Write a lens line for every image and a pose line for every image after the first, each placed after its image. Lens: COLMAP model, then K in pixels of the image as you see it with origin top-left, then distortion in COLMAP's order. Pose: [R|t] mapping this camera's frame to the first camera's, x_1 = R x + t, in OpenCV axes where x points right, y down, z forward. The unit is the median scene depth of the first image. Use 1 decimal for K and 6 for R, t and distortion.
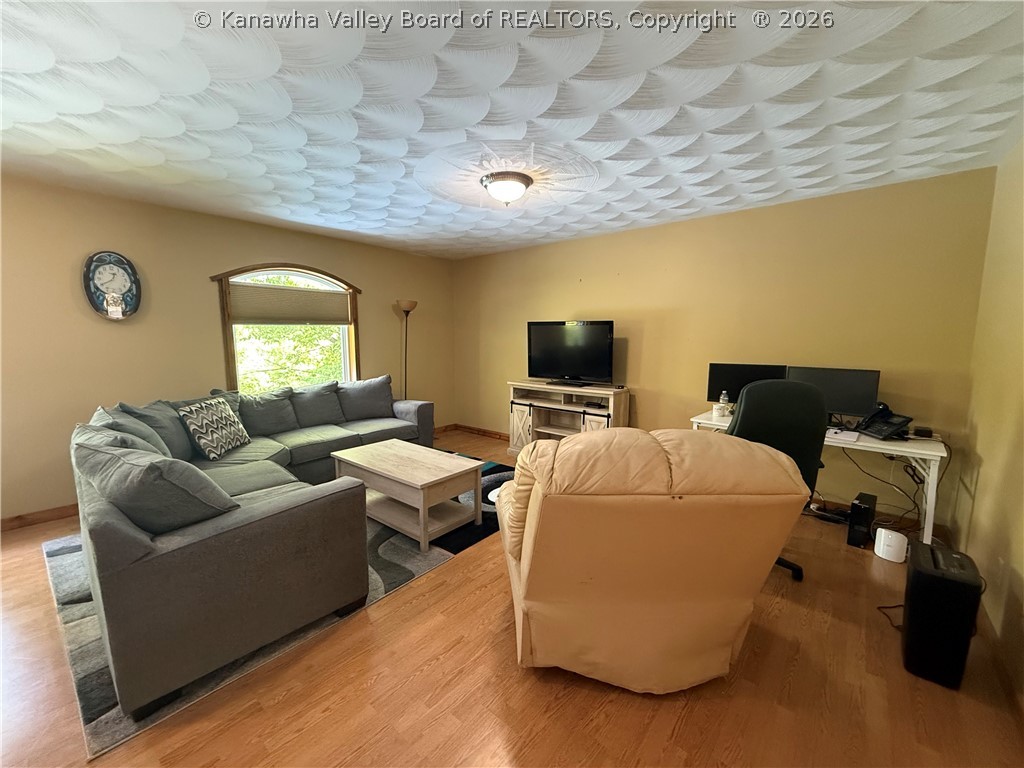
lens RADIAL K [[408.3, 0, 510.6], [0, 408.3, 386.5], [0, 0, 1]] dist [0.000030, 0.000194]
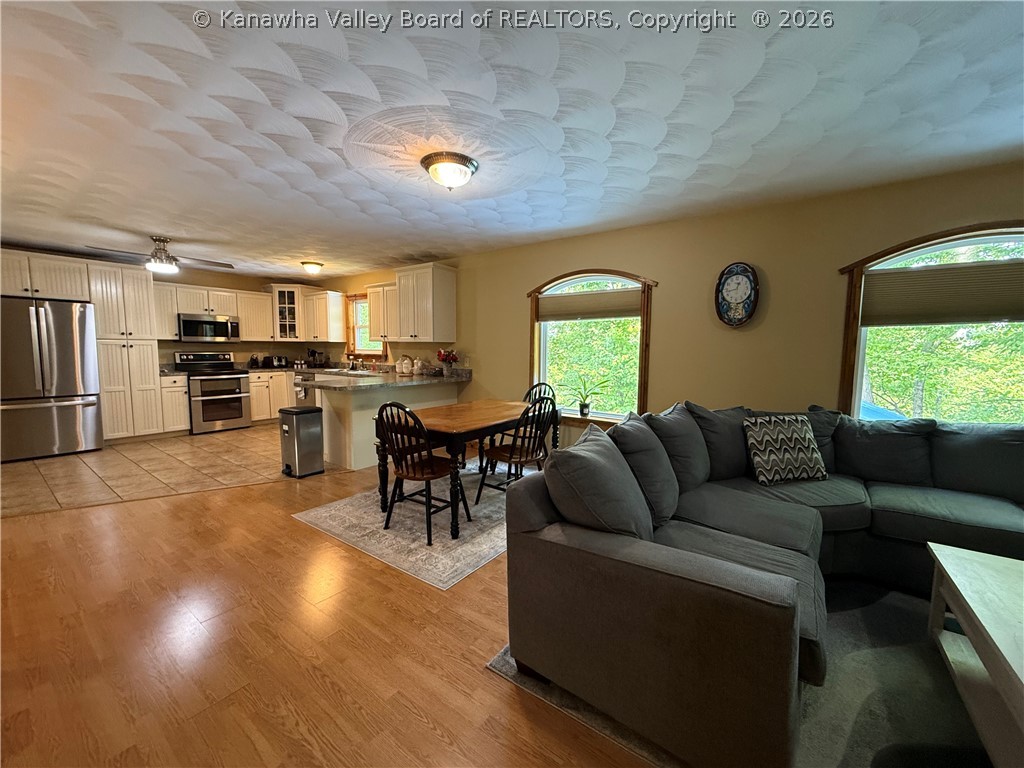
lens RADIAL K [[408.3, 0, 510.6], [0, 408.3, 386.5], [0, 0, 1]] dist [0.000030, 0.000194]
pose [[0.068371, 0.090977, -0.993503, 0.062101], [-0.130611, 0.988079, 0.081492, -0.020626], [0.989073, 0.124191, 0.079438, 0.364036]]
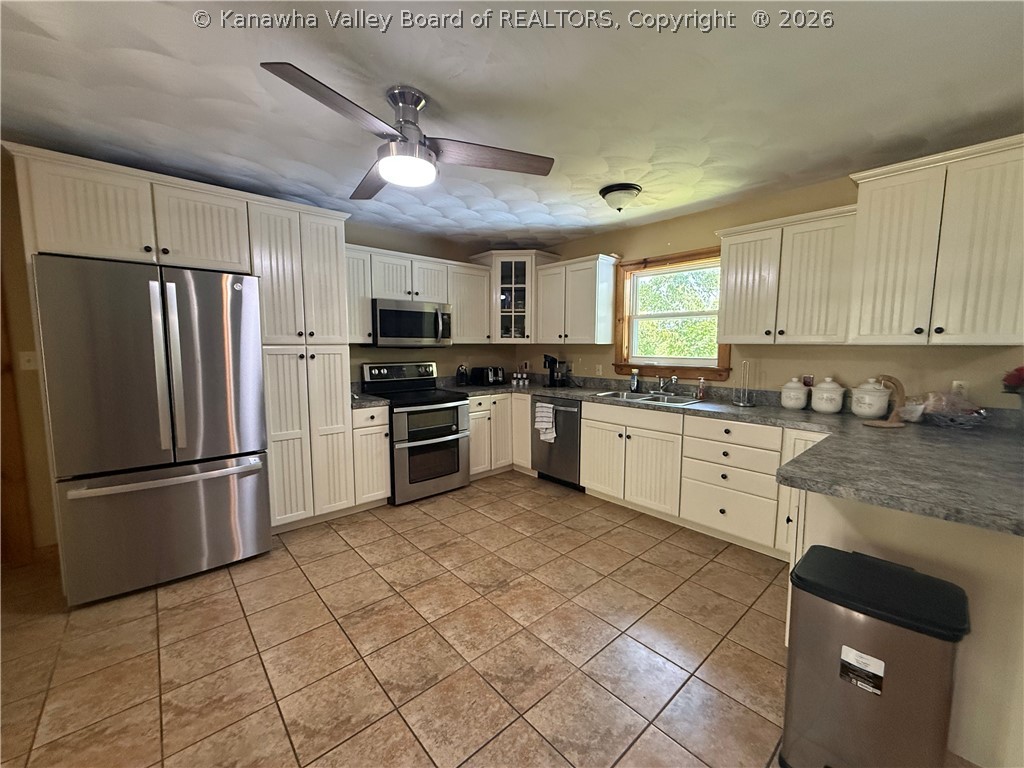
lens RADIAL K [[408.3, 0, 510.6], [0, 408.3, 386.5], [0, 0, 1]] dist [0.000030, 0.000194]
pose [[-0.132869, 0.096807, -0.986395, -0.852722], [-0.122748, 0.985950, 0.113297, 0.061223], [0.983503, 0.136131, -0.119119, -0.489547]]
